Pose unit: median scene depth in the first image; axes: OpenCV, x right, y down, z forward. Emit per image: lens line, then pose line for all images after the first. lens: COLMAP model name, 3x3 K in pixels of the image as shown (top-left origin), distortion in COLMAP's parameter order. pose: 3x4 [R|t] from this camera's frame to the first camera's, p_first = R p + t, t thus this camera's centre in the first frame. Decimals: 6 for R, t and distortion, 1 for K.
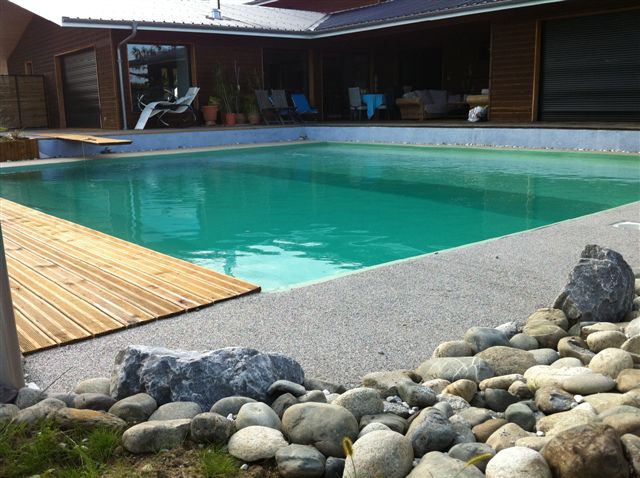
lens RADIAL K [[595.1, 0, 320.0], [0, 595.1, 239.0], [0, 0, 1]] dist [-0.017464, -0.006461]
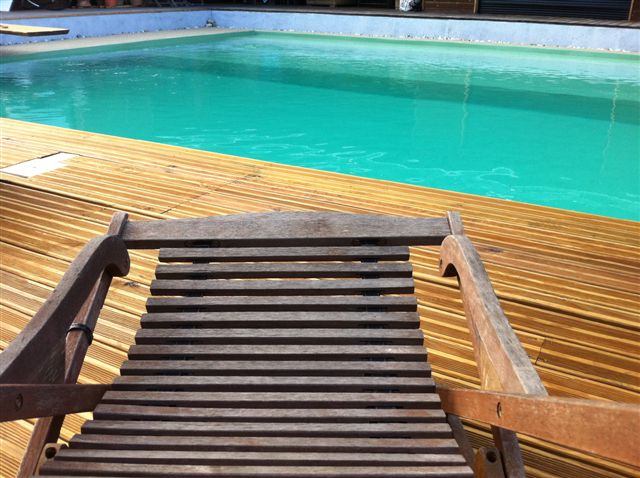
lens RADIAL K [[540.4, 0, 320.0], [0, 540.4, 239.0], [0, 0, 1]] dist [-0.028174, -0.007227]
pose [[0.945741, -0.102587, 0.308302, -0.172703], [0.034354, 0.975102, 0.219078, -0.032830], [-0.323101, -0.196600, 0.925718, 0.169311]]
